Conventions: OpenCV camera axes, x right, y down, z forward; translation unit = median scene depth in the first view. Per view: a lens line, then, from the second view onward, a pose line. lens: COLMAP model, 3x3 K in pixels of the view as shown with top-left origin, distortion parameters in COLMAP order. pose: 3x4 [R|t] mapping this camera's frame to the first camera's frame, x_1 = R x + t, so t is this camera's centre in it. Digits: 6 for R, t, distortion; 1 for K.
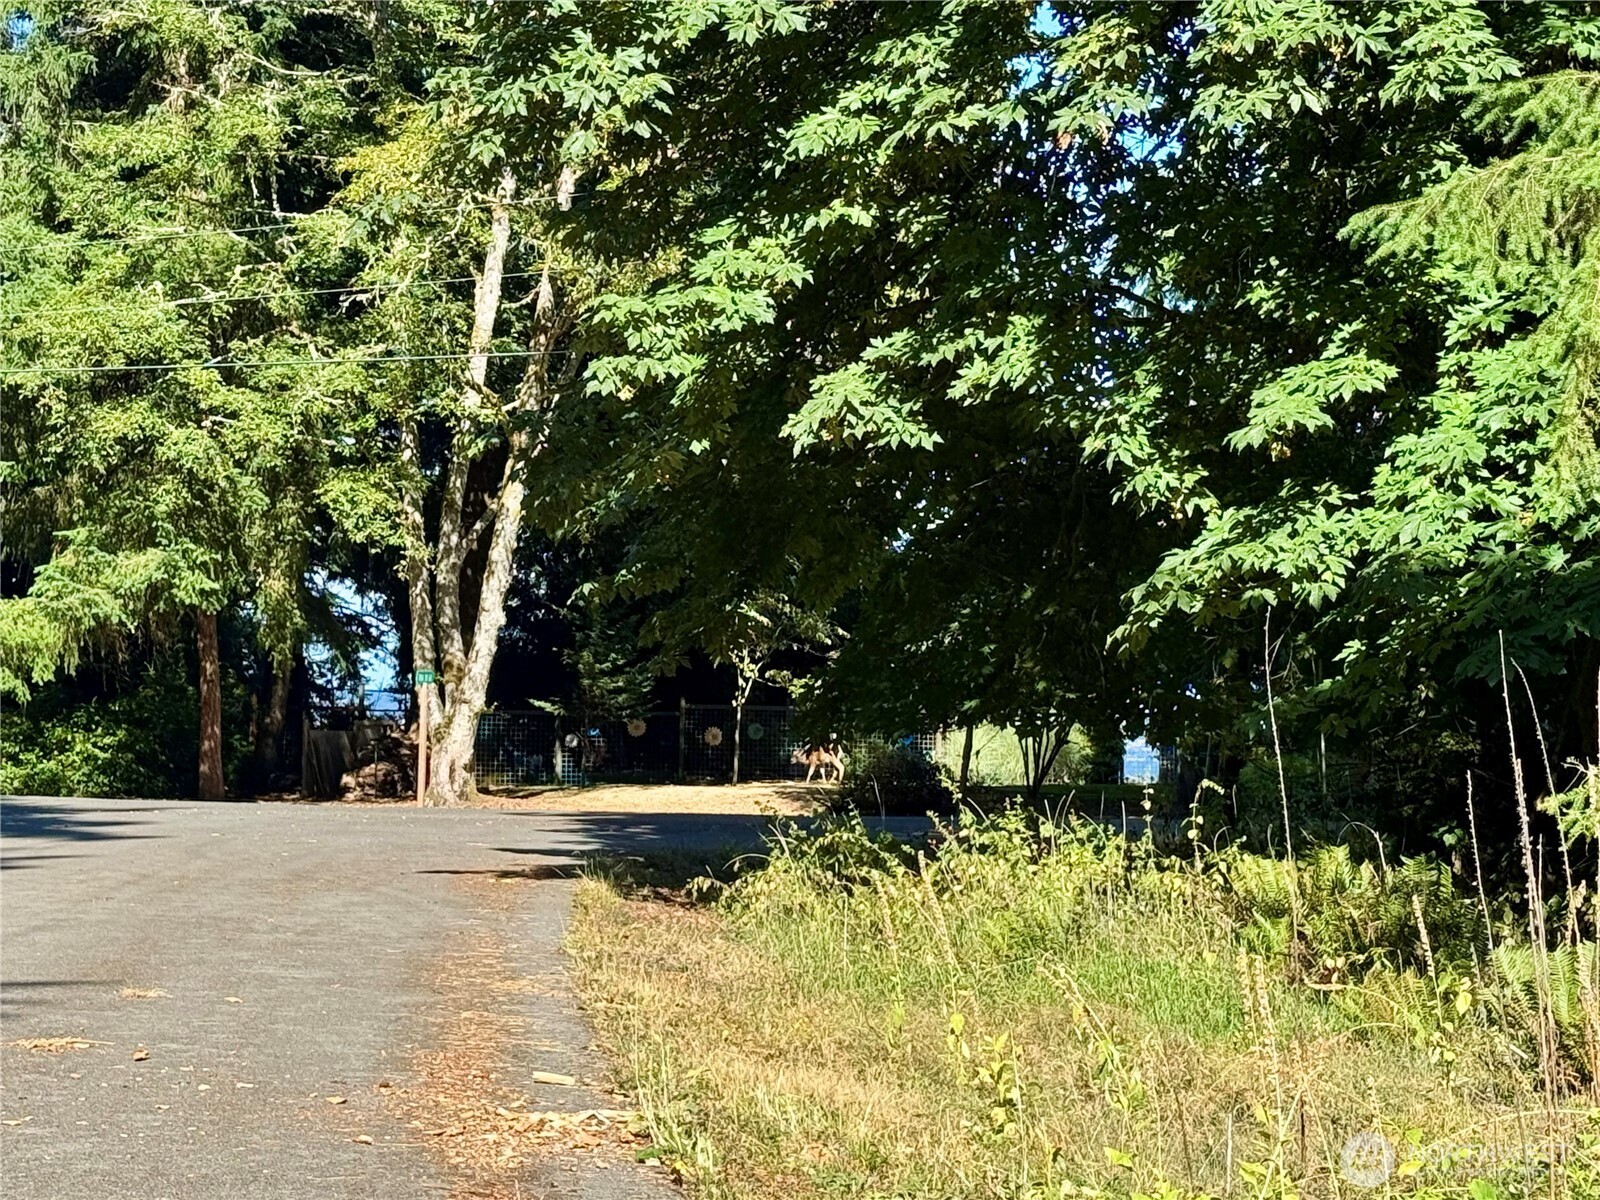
lens RADIAL K [[3646.2, 0, 799.1], [0, 3646.2, 566.7], [0, 0, 1]] dist [0.232000, 0.285752]
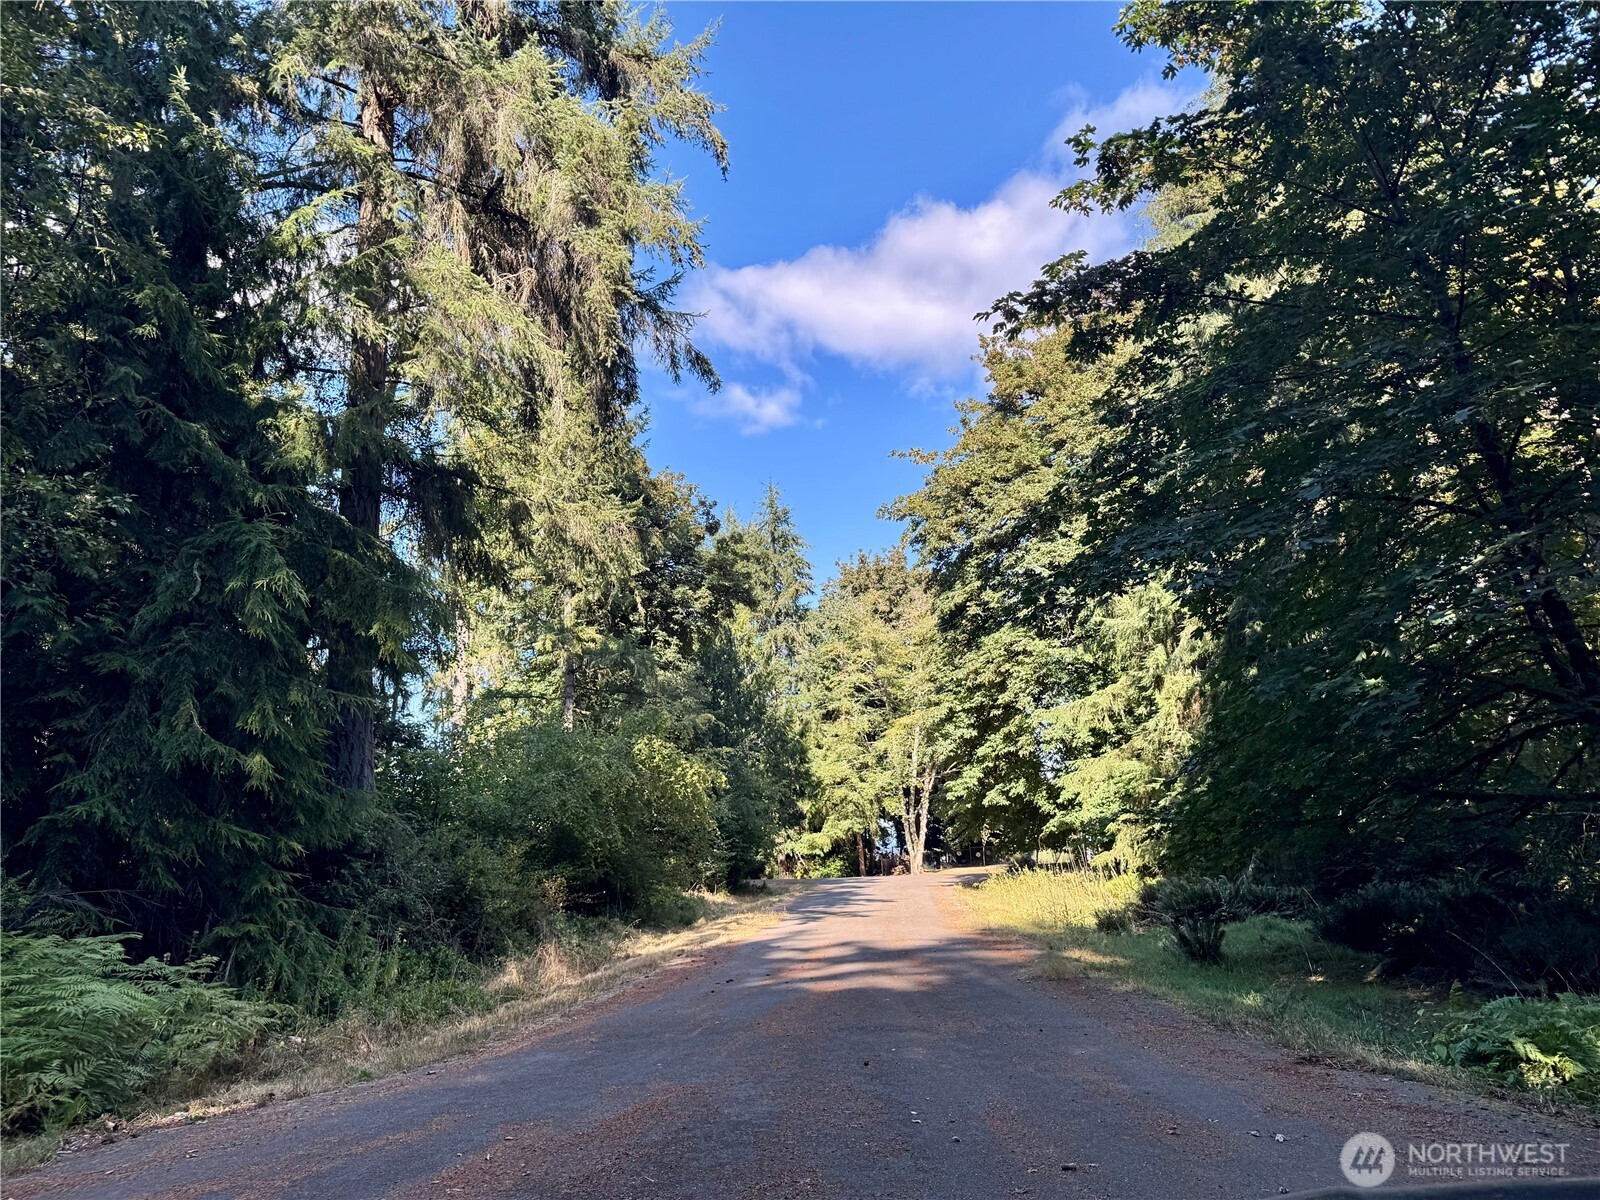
lens RADIAL K [[1108.4, 0, 794.9], [0, 1108.4, 588.6], [0, 0, 1]] dist [0.105606, -0.147079]
pose [[0.981248, -0.106299, -0.160787, 0.011828], [0.074255, 0.978269, -0.193589, -0.022846], [0.177871, 0.178019, 0.967818, -0.400133]]
